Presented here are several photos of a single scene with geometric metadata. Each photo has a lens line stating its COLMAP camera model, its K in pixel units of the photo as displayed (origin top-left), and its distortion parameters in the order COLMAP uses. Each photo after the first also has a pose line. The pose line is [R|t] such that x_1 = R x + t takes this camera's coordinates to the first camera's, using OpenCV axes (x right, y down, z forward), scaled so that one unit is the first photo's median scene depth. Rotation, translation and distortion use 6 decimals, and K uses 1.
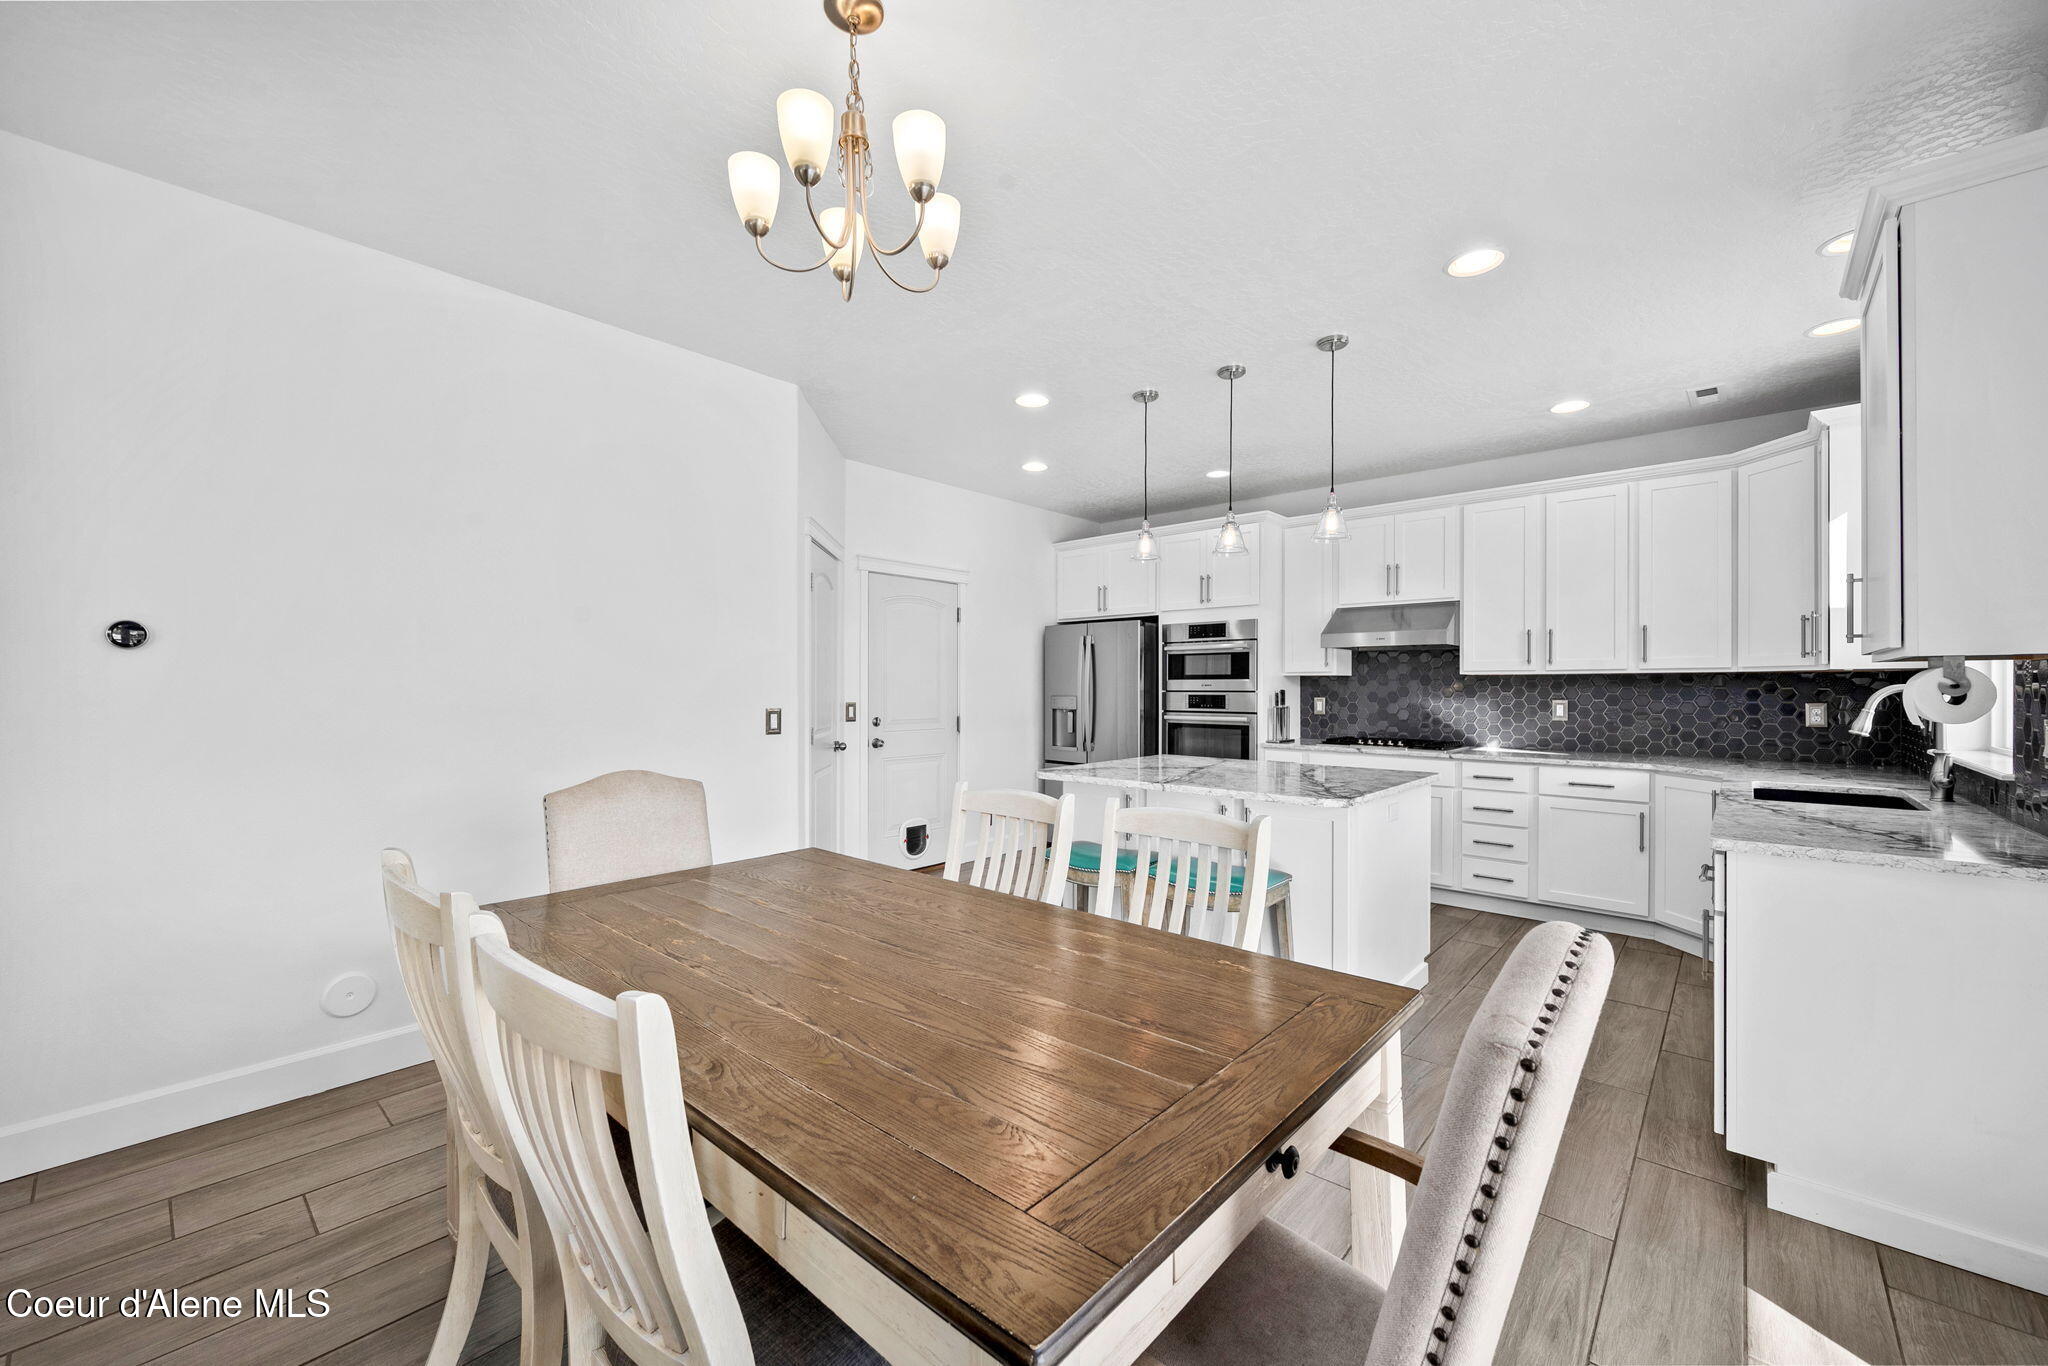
lens RADIAL K [[807.6, 0, 1019.4], [0, 807.6, 687.0], [0, 0, 1]] dist [-0.004385, -0.000771]
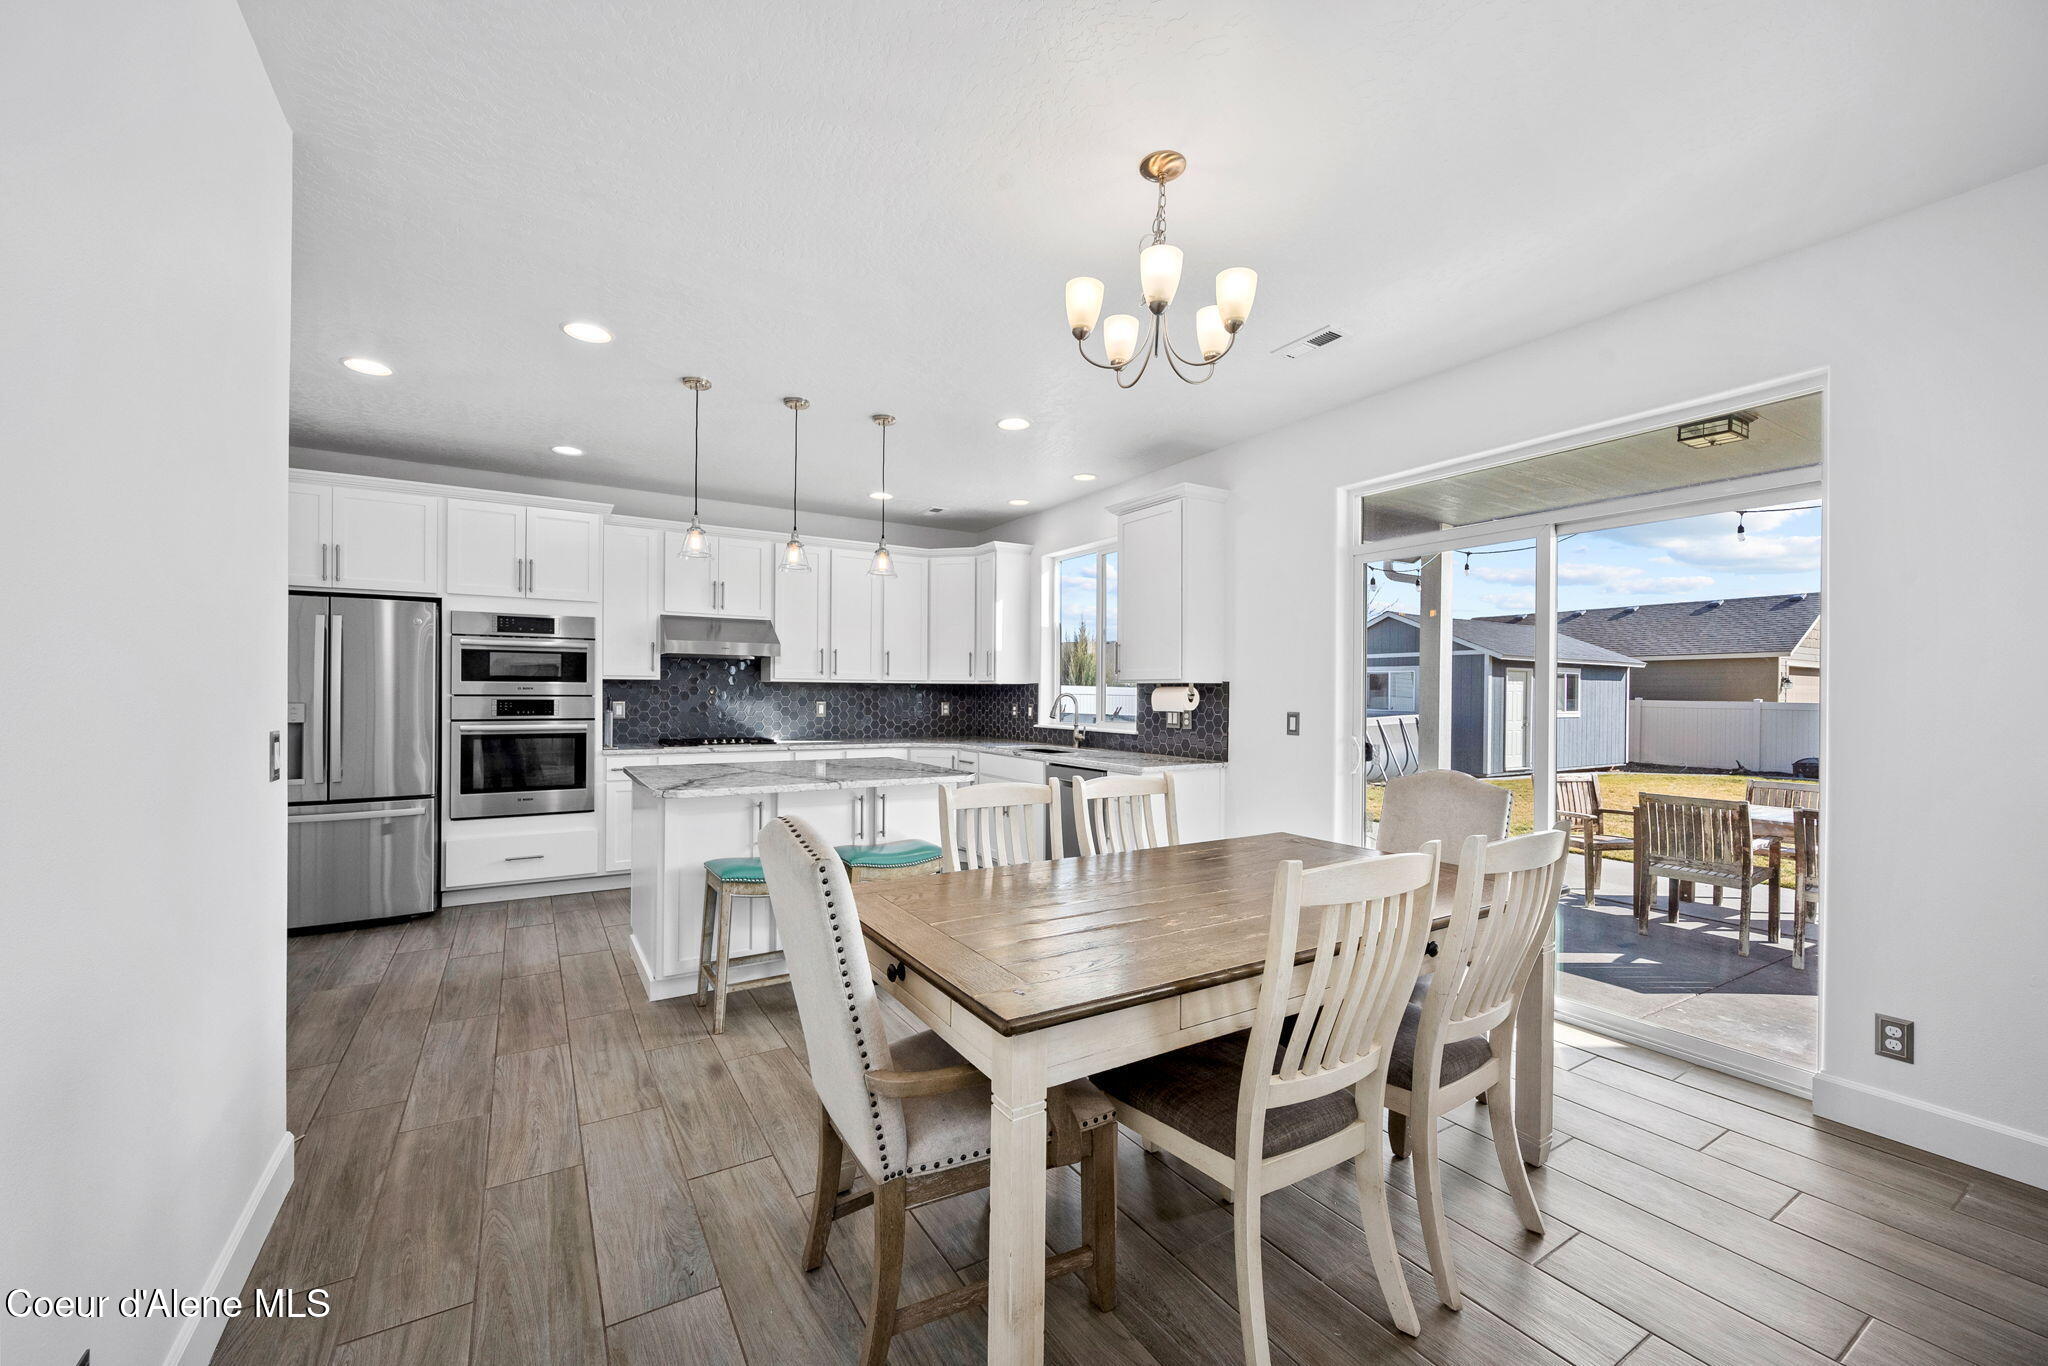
lens RADIAL K [[807.6, 0, 1024.2], [0, 807.6, 689.6], [0, 0, 1]] dist [-0.004385, -0.000771]
pose [[0.268520, 0.003696, 0.963267, -0.484624], [-0.007813, 0.999968, -0.001659, -0.003835], [-0.963242, -0.007081, 0.268540, 0.286381]]
